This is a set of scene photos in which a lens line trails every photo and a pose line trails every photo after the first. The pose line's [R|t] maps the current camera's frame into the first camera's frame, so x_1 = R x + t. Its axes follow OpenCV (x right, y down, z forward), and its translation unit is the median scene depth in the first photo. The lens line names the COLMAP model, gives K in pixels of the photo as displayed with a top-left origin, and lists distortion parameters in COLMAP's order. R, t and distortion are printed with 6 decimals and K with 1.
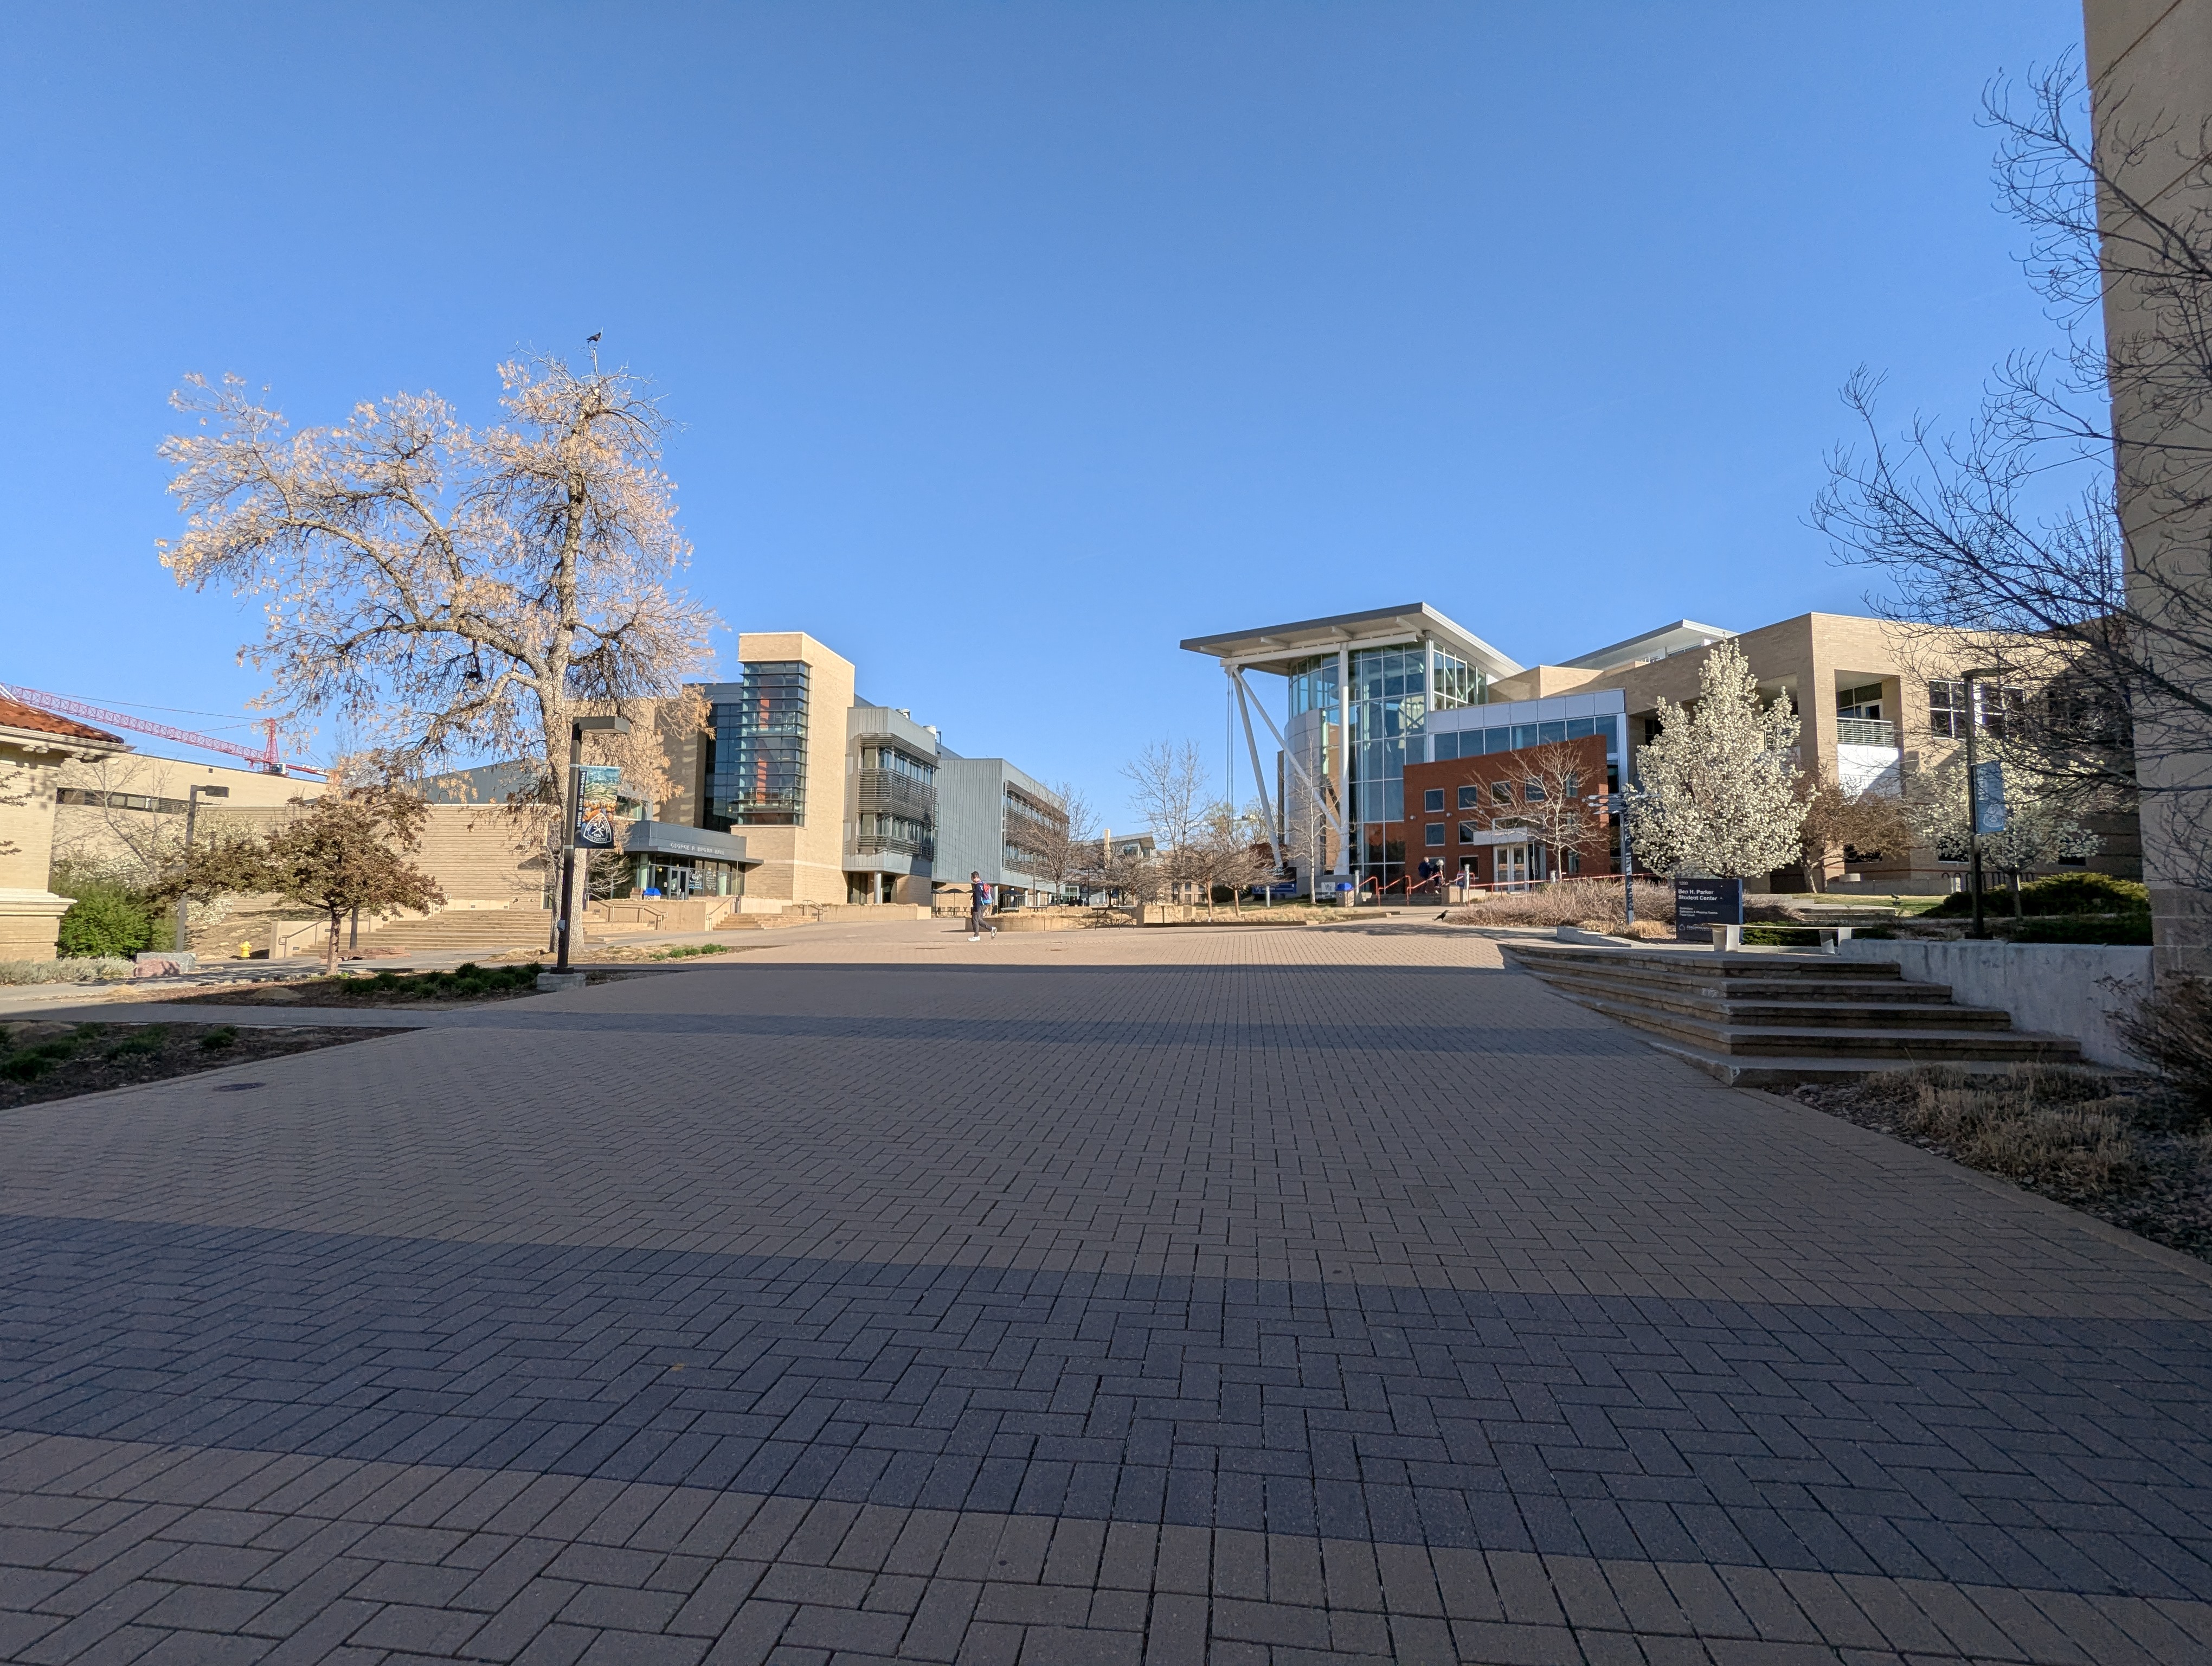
lens RADIAL K [[1043.6, 0, 1104.4], [0, 1043.6, 819.0], [0, 0, 1]] dist [0.002742, 0.000348]
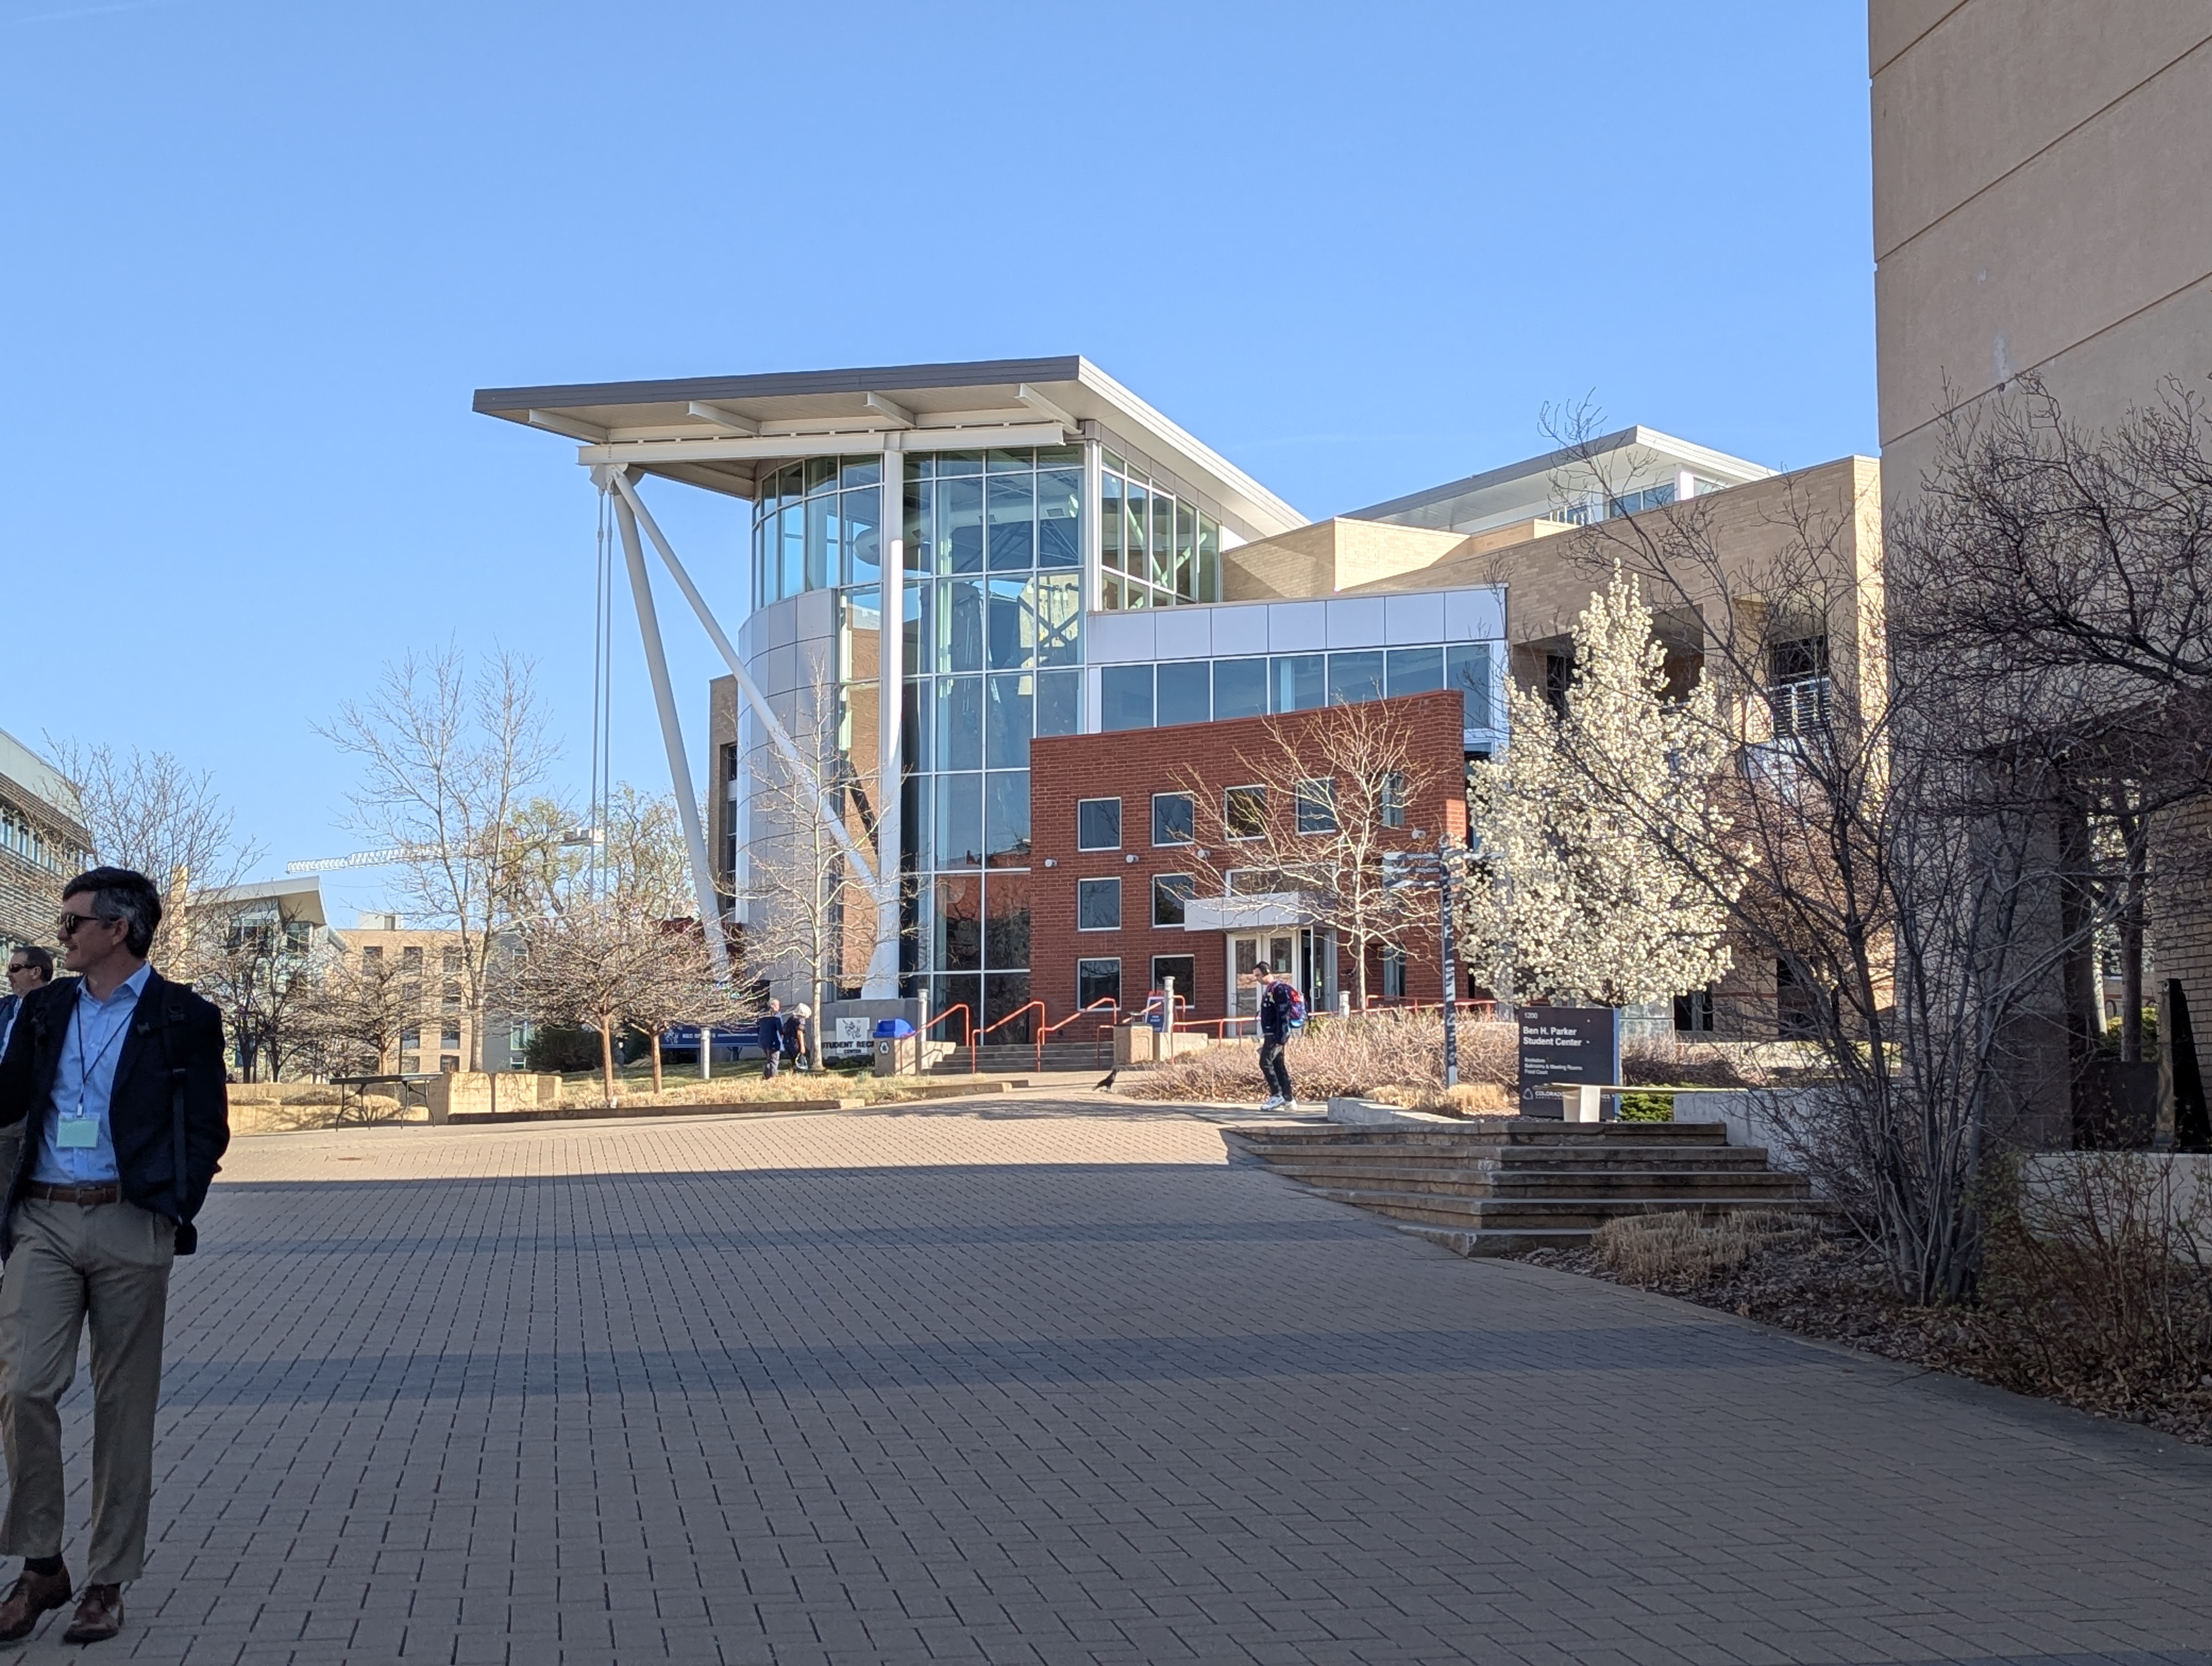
lens RADIAL K [[1531.4, 0, 1111.4], [0, 1531.4, 831.1], [0, 0, 1]] dist [0.045522, -0.000101]
pose [[0.956374, 0.033101, 0.290263, 0.138567], [-0.016951, 0.998174, -0.057979, 0.020916], [-0.291652, 0.050530, 0.955189, 0.398518]]
